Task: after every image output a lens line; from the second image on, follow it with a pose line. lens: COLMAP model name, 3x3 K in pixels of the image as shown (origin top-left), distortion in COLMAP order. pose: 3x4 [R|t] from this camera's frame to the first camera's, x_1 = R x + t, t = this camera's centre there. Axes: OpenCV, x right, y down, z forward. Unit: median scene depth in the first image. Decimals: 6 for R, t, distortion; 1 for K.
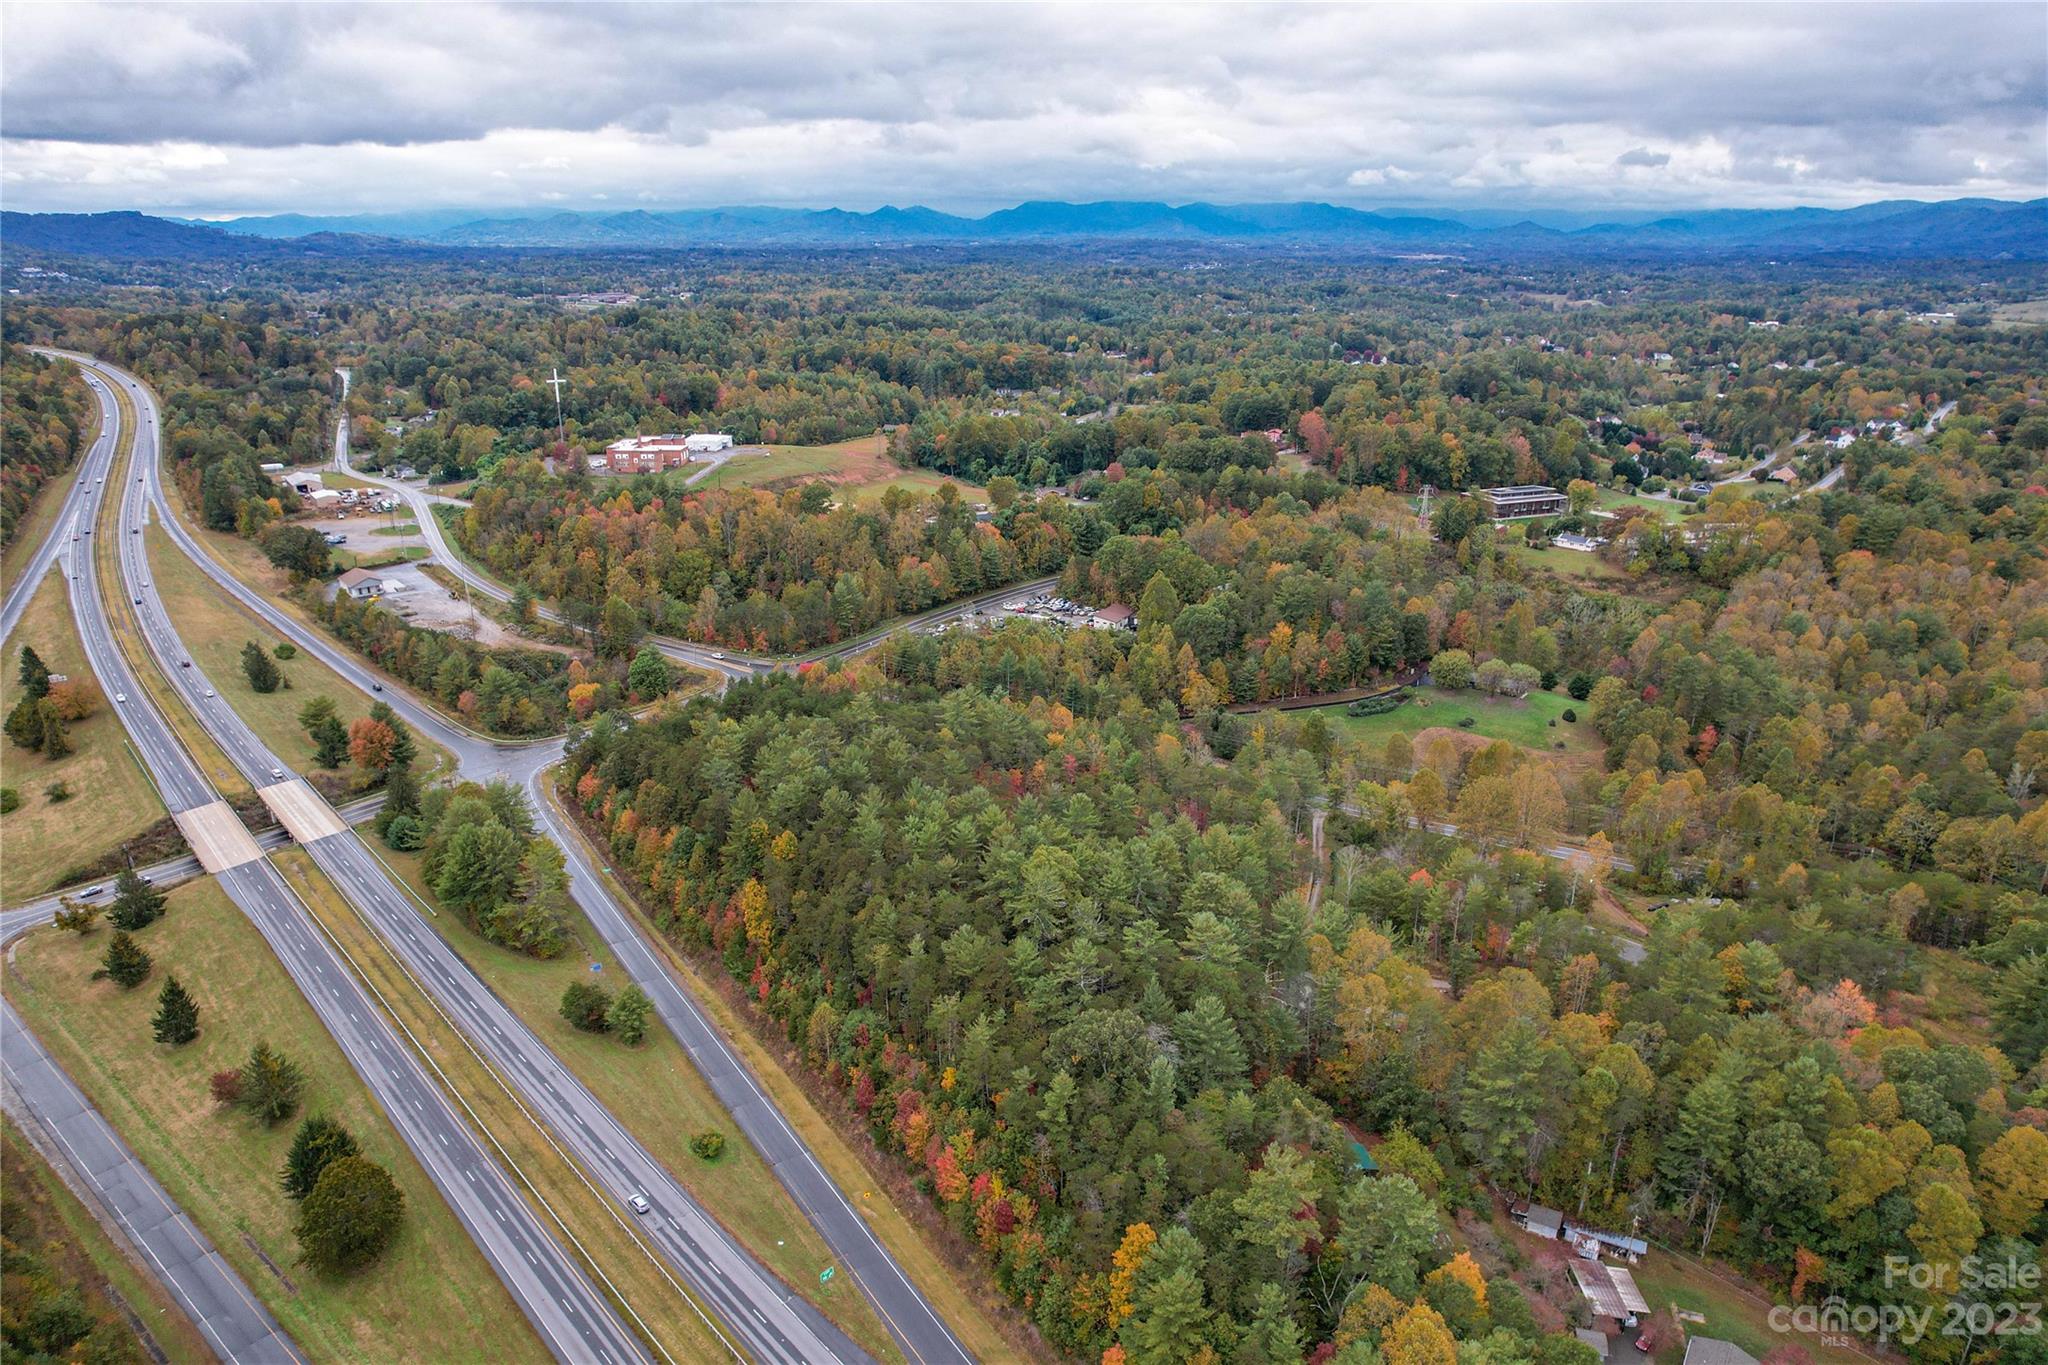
lens RADIAL K [[1309.9, 0, 1027.3], [0, 1309.9, 697.0], [0, 0, 1]] dist [-0.077454, 0.067040]
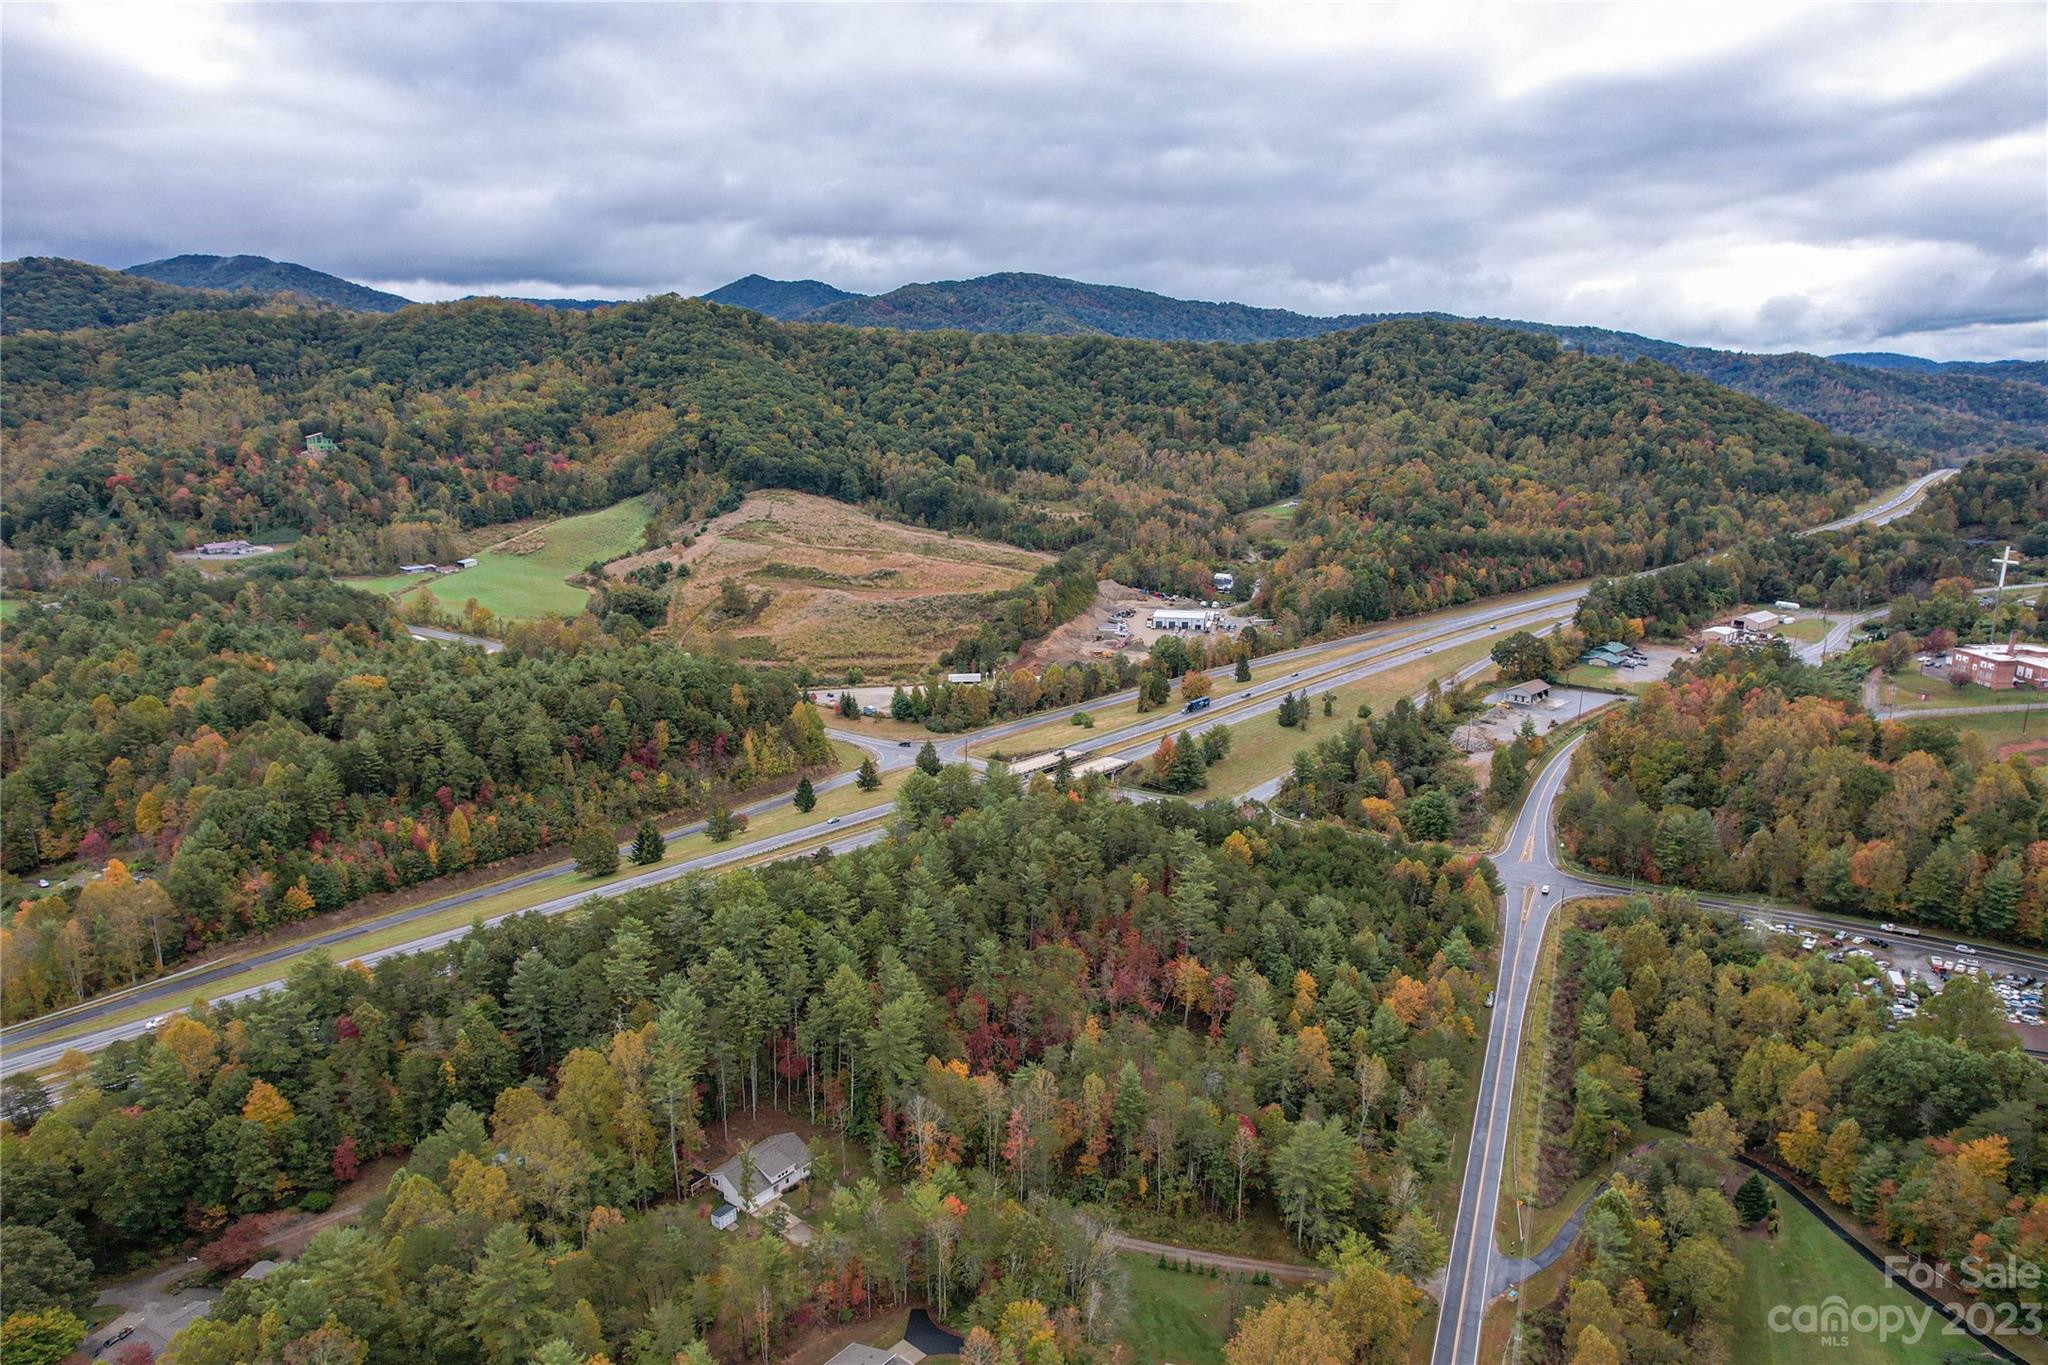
lens RADIAL K [[1309.9, 0, 1028.1], [0, 1309.9, 678.5], [0, 0, 1]] dist [-0.077454, 0.067040]
pose [[0.089207, 0.221210, -0.971138, 0.626414], [-0.334709, 0.924980, 0.179951, -0.192182], [0.938090, 0.308996, 0.156555, 0.531032]]
